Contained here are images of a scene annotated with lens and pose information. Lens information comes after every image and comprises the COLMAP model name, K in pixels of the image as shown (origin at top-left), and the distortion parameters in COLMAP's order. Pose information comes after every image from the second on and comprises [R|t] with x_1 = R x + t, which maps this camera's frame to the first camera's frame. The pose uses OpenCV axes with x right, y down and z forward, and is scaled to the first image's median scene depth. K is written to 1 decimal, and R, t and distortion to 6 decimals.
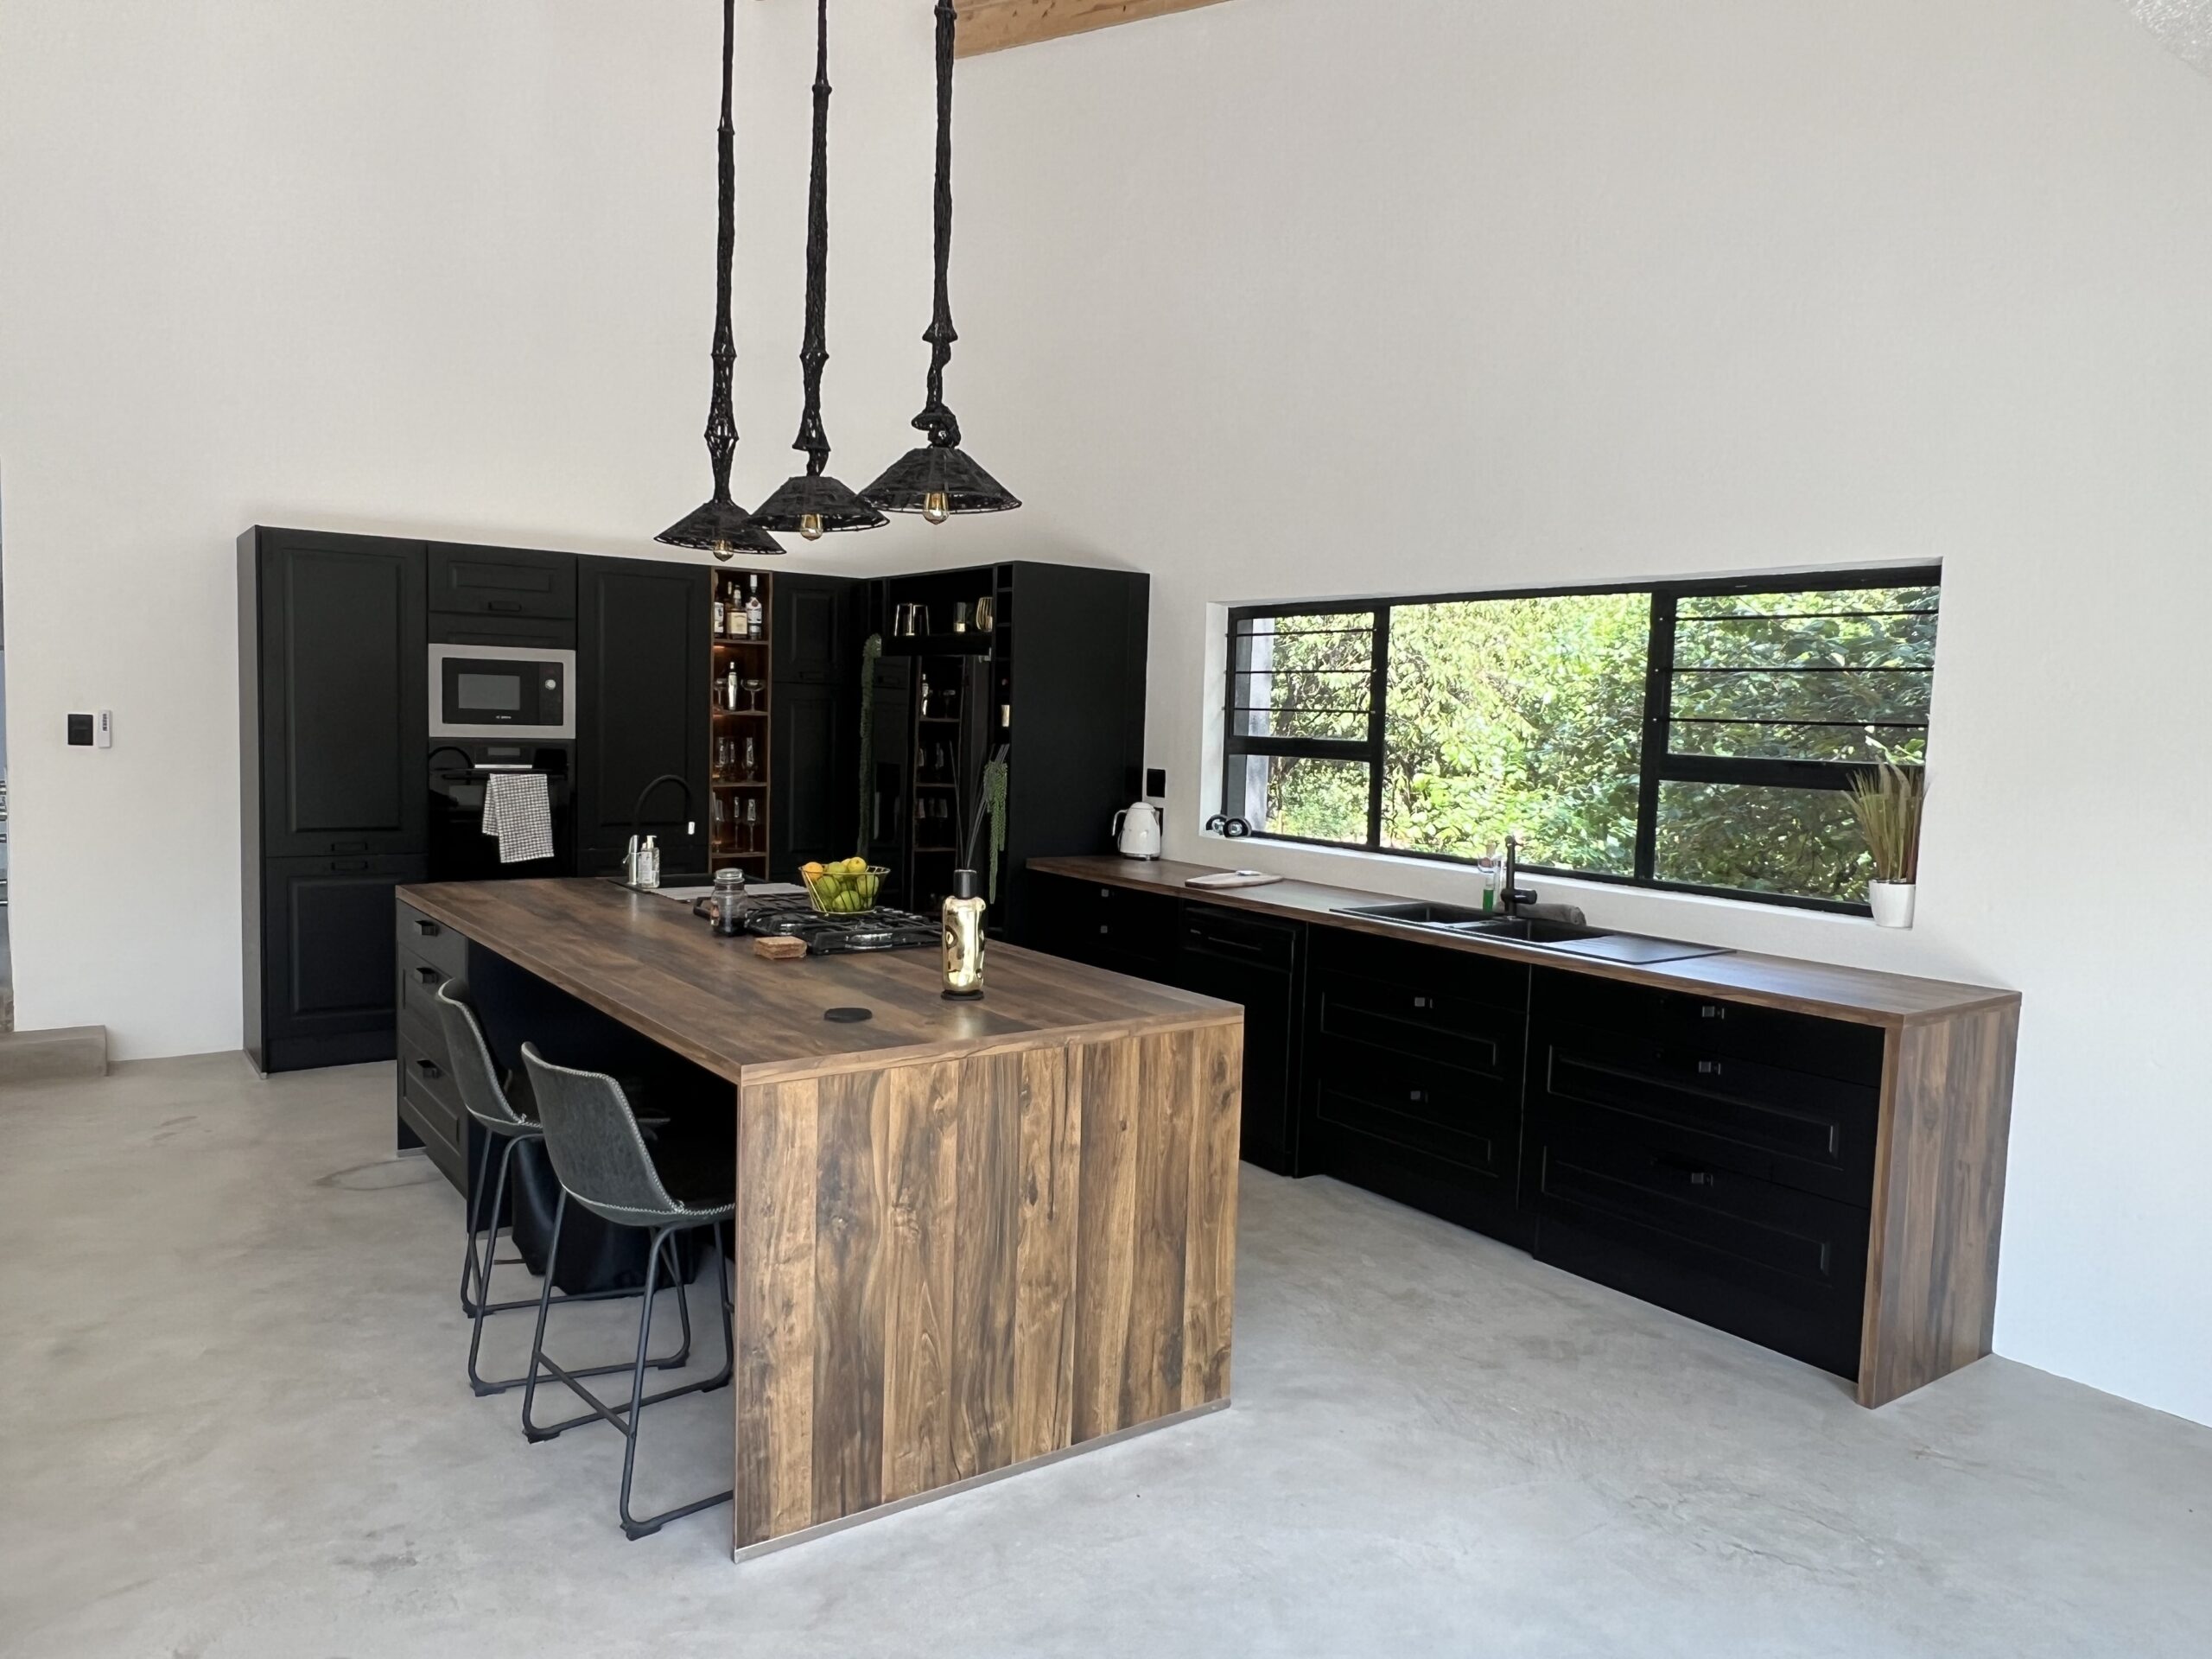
lens RADIAL K [[1519.5, 0, 1106.0], [0, 1519.5, 829.5], [0, 0, 1]] dist [-0.000935, -0.000180]
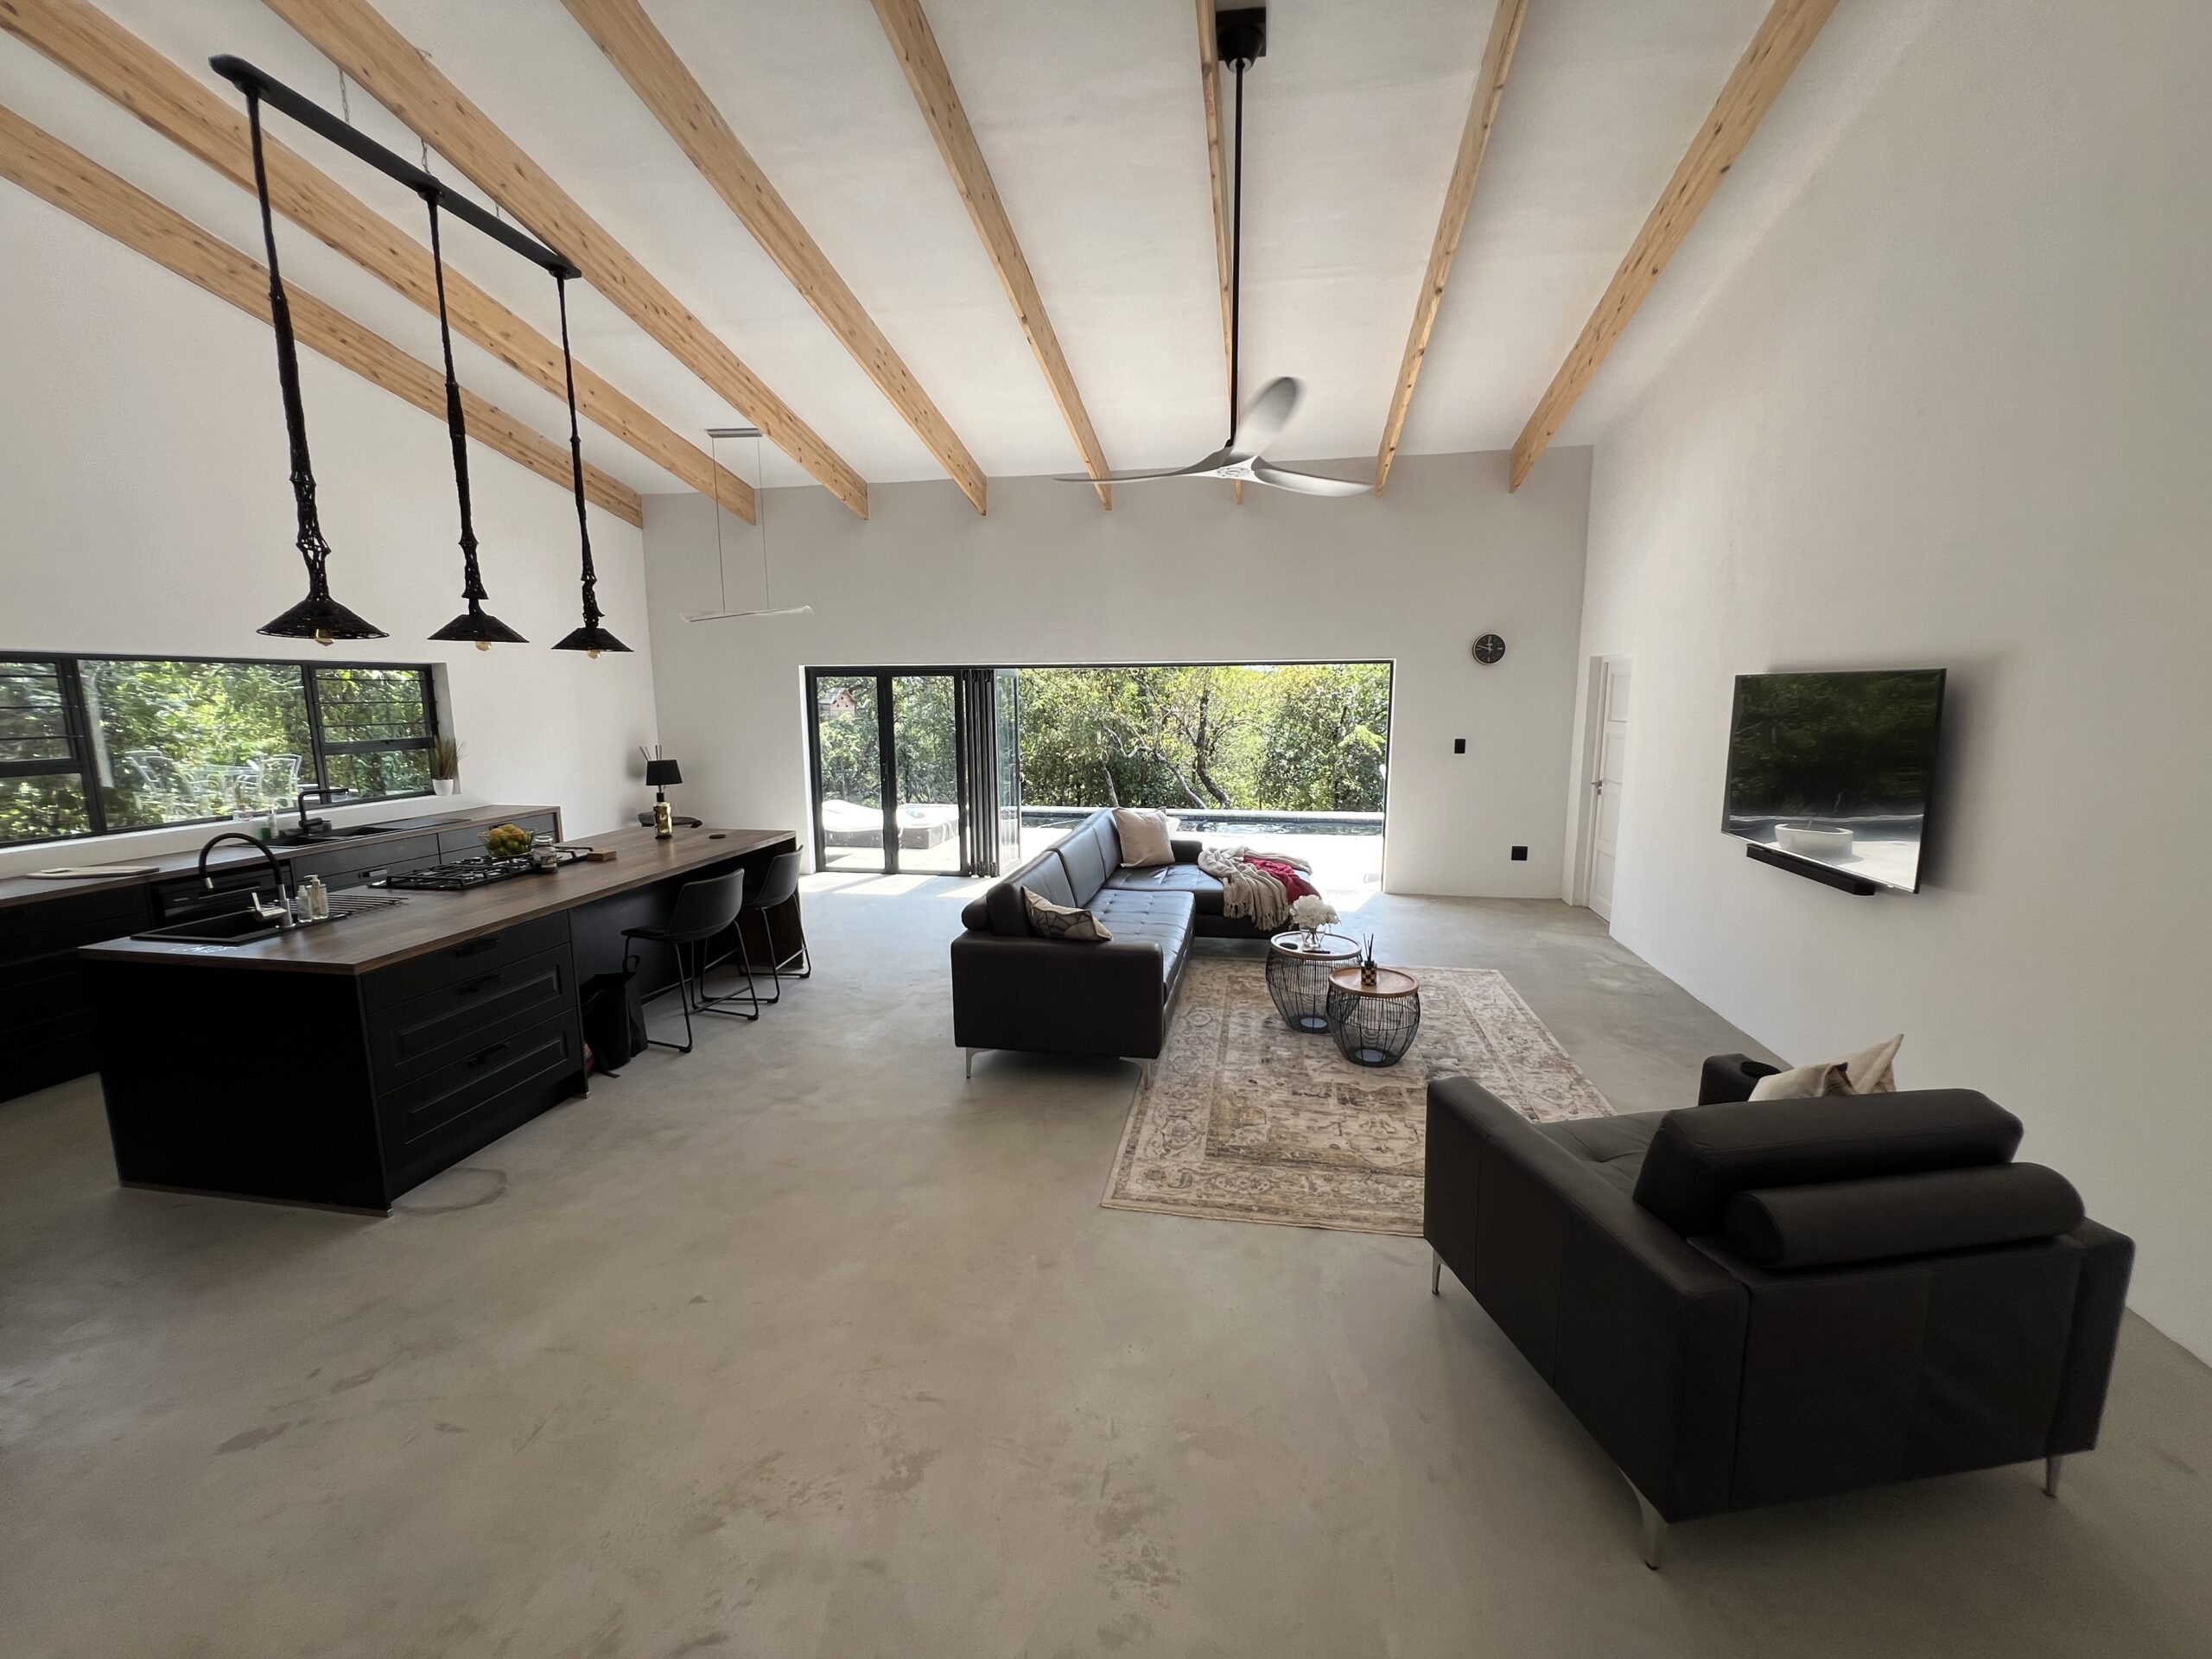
lens RADIAL K [[907.5, 0, 1106.0], [0, 907.5, 829.5], [0, 0, 1]] dist [-0.019801, 0.008042]
pose [[-0.687147, -0.144608, 0.711981, -1.411998], [0.033105, 0.972741, 0.229520, -0.201935], [-0.725764, 0.181284, -0.663629, 1.168056]]
